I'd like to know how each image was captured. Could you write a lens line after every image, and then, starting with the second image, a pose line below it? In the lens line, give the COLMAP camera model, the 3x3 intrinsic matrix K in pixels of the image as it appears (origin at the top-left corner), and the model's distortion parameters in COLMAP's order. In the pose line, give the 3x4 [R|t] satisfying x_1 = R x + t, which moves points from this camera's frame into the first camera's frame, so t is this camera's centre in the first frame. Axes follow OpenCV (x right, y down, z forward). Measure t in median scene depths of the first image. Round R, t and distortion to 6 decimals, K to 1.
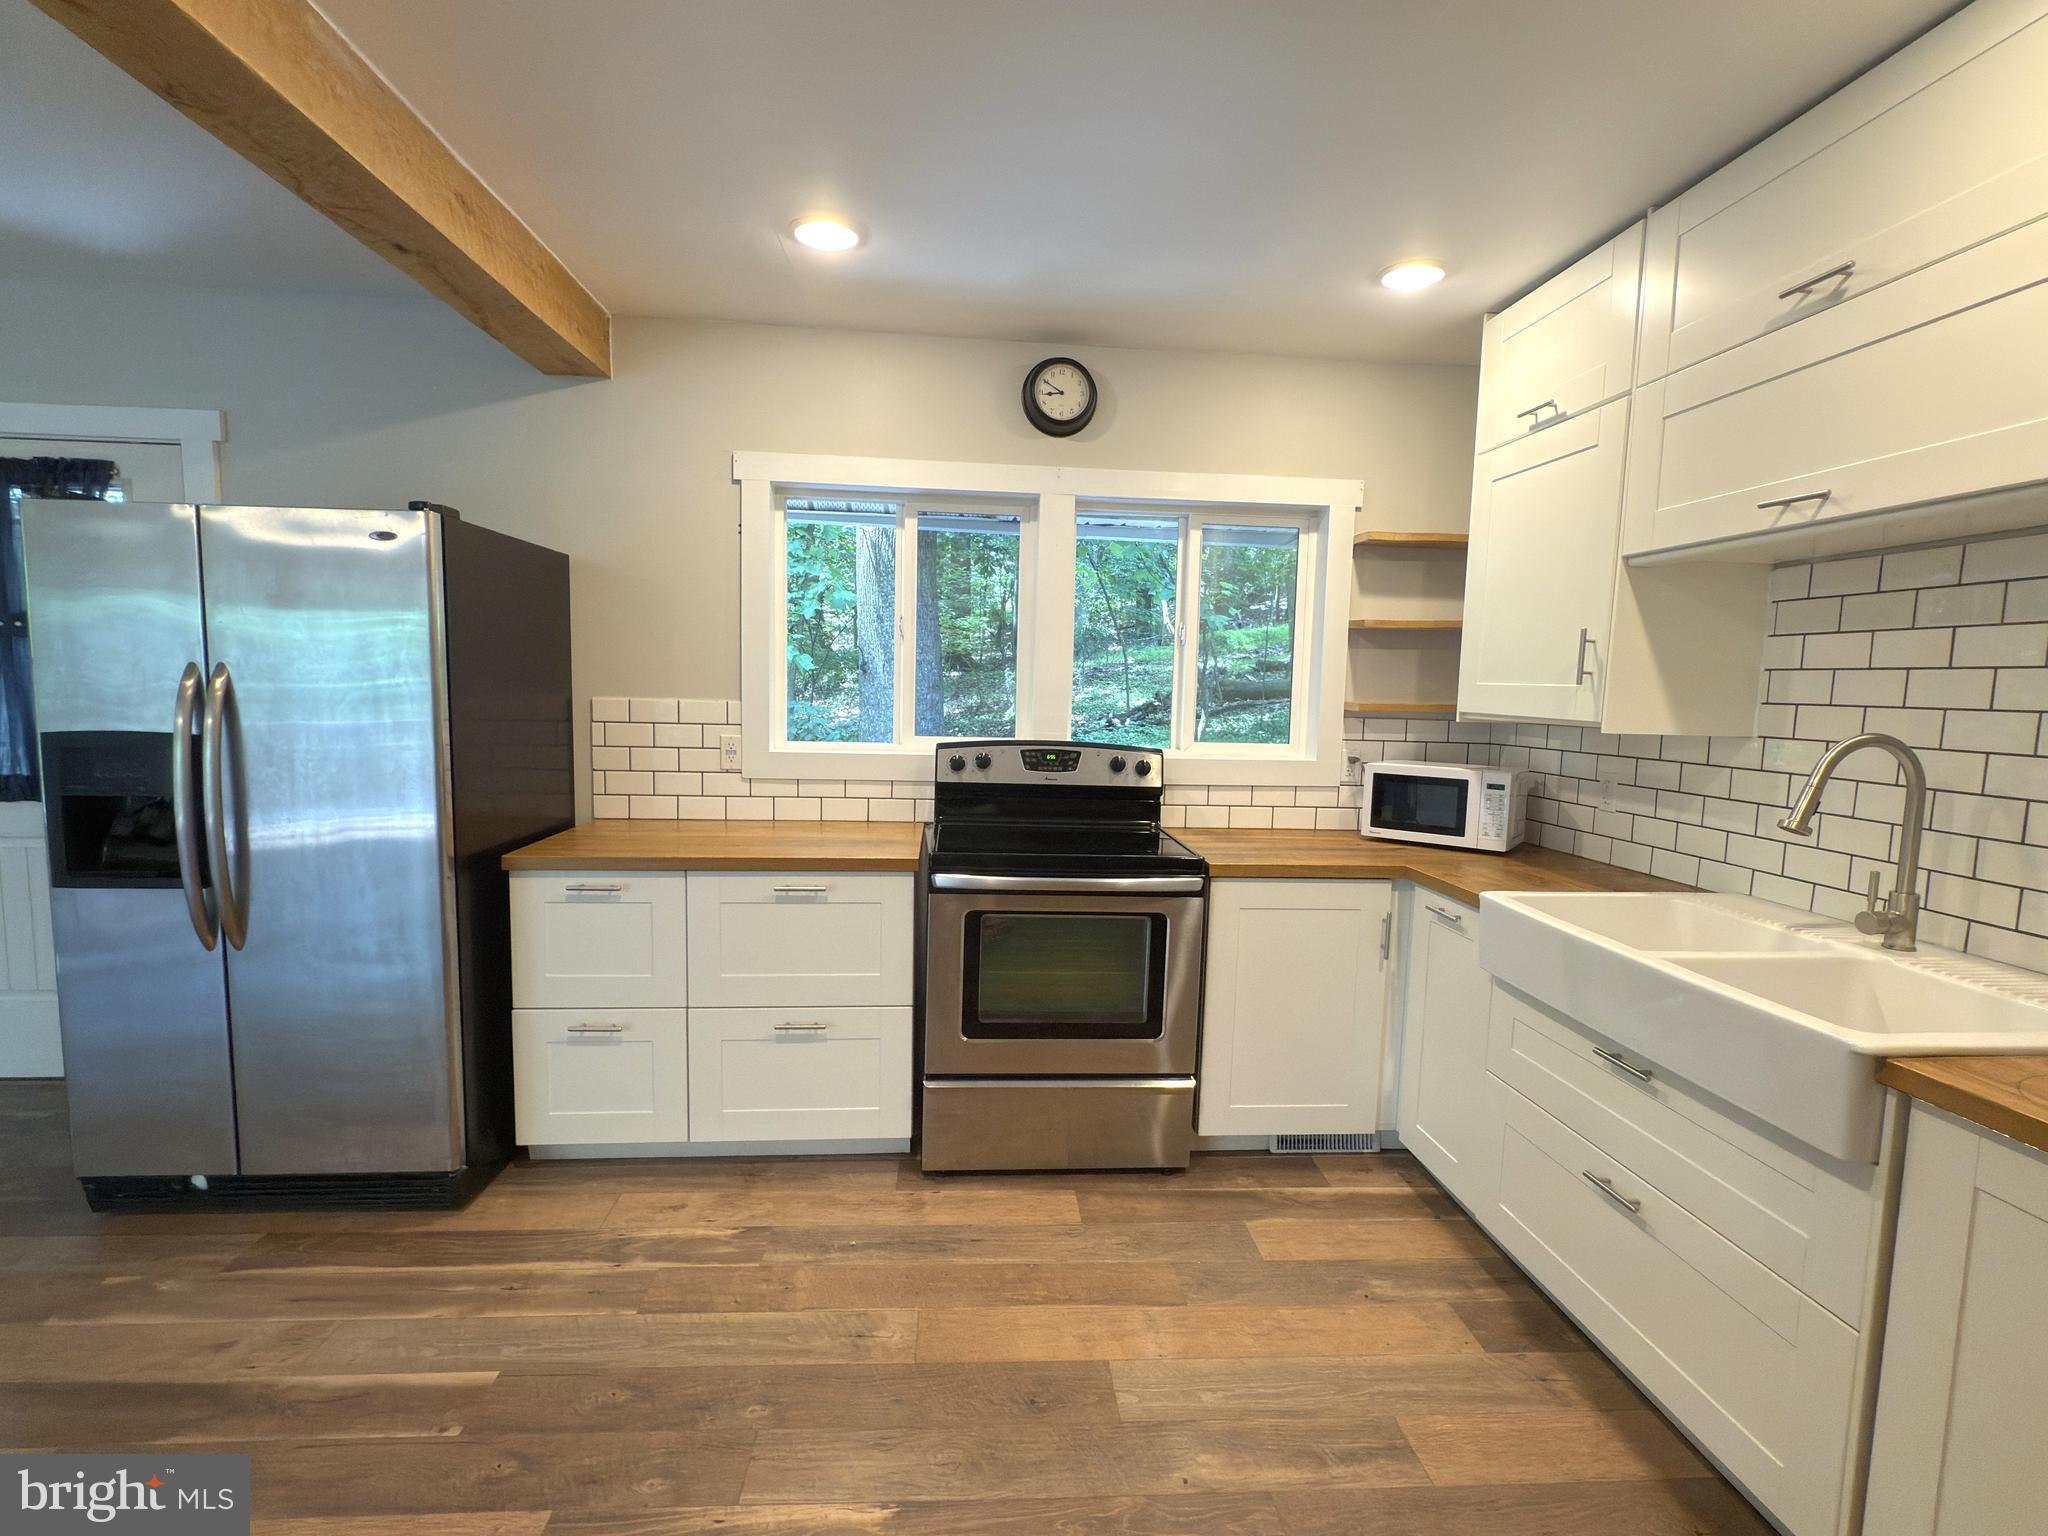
lens RADIAL K [[915.5, 0, 1023.9], [0, 915.5, 771.1], [0, 0, 1]] dist [-0.000591, 0.000251]
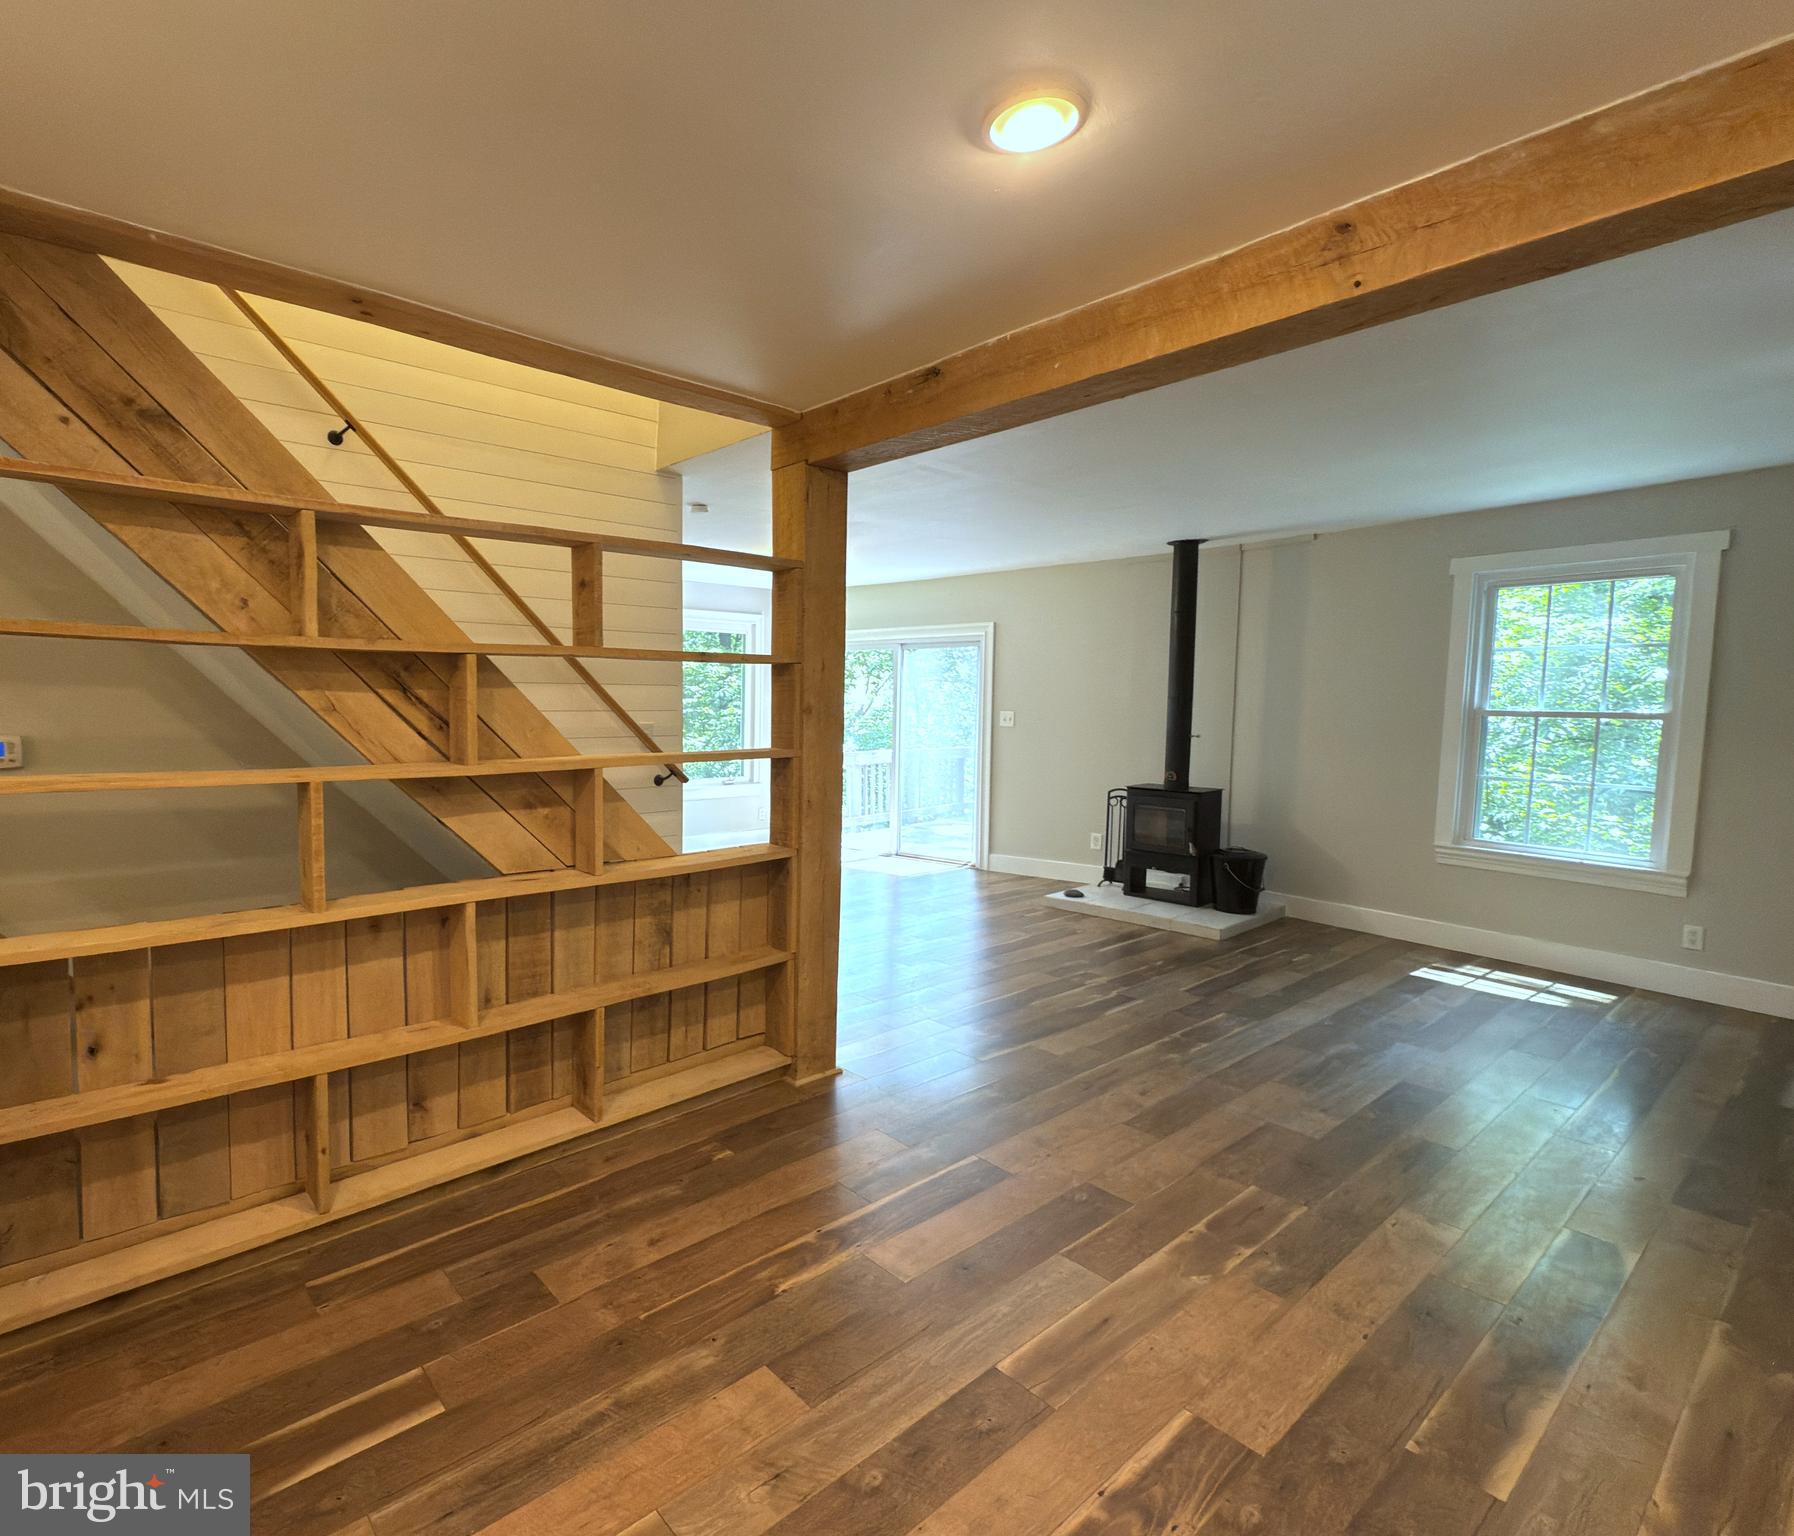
lens RADIAL K [[913.0, 0, 772.3], [0, 913.0, 770.6], [0, 0, 1]] dist [0.002929, -0.000373]
pose [[-0.821391, 0.013137, -0.570214, 0.389465], [-0.081598, 0.986744, 0.140277, -0.092325], [0.564498, 0.161751, -0.809431, 0.888737]]
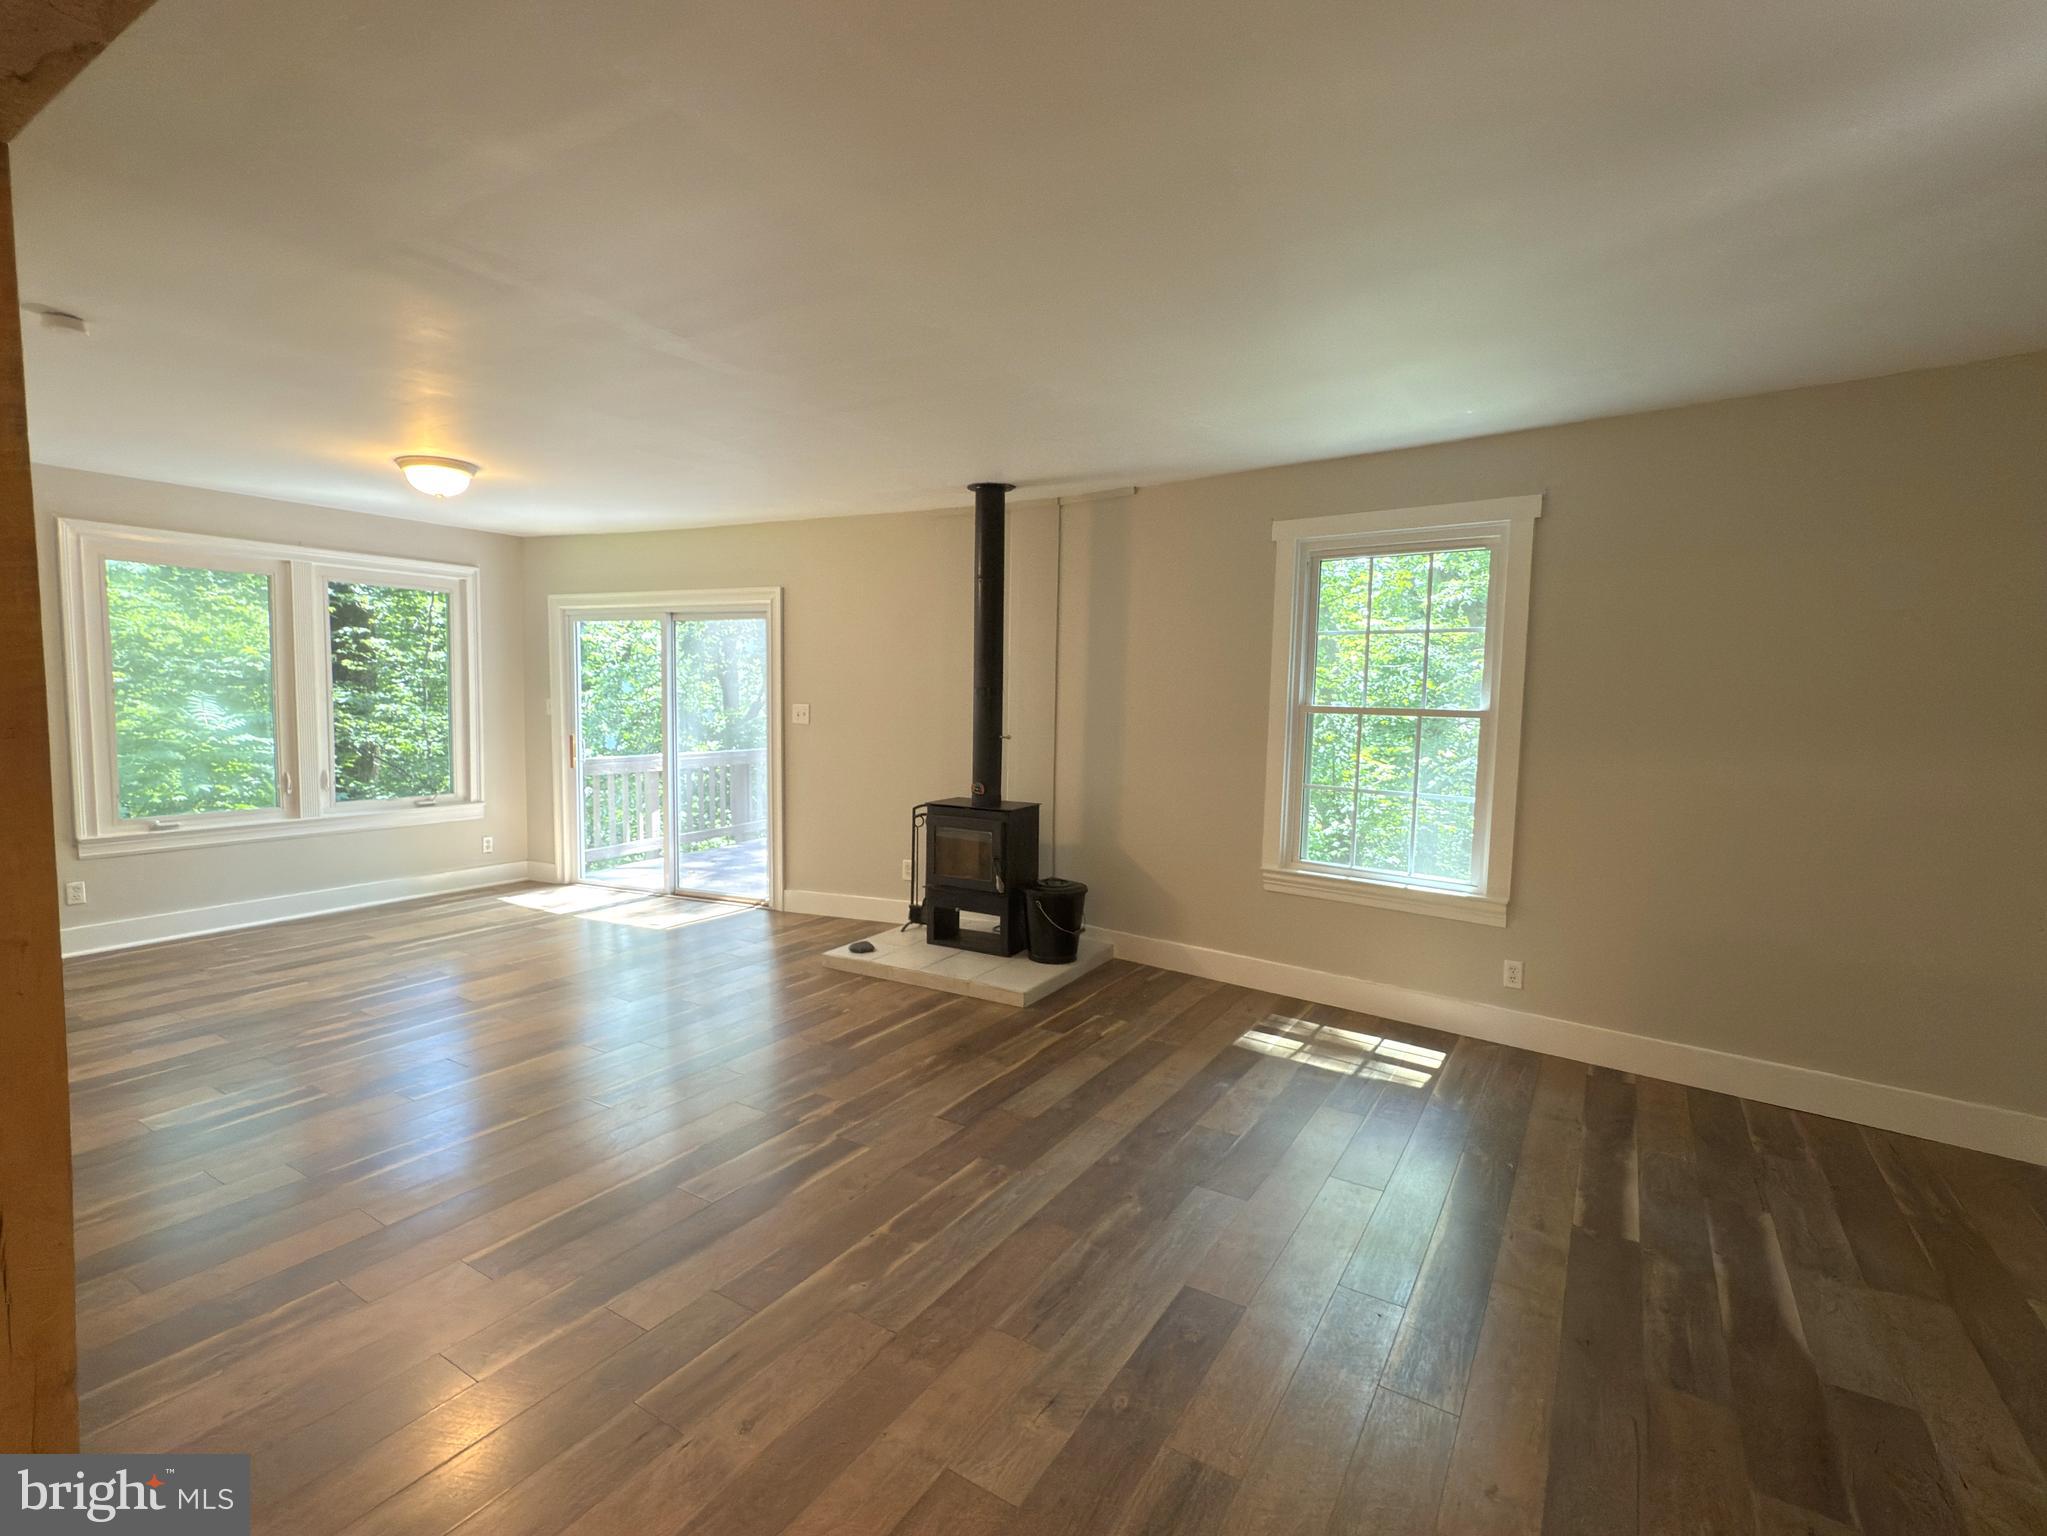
lens RADIAL K [[948.7, 0, 1021.9], [0, 948.7, 767.6], [0, 0, 1]] dist [0.002636, -0.000045]
pose [[-0.583736, 0.028979, -0.811426, -0.363602], [-0.107177, 0.987868, 0.112383, -0.096216], [0.804839, 0.152569, -0.573548, 0.703829]]
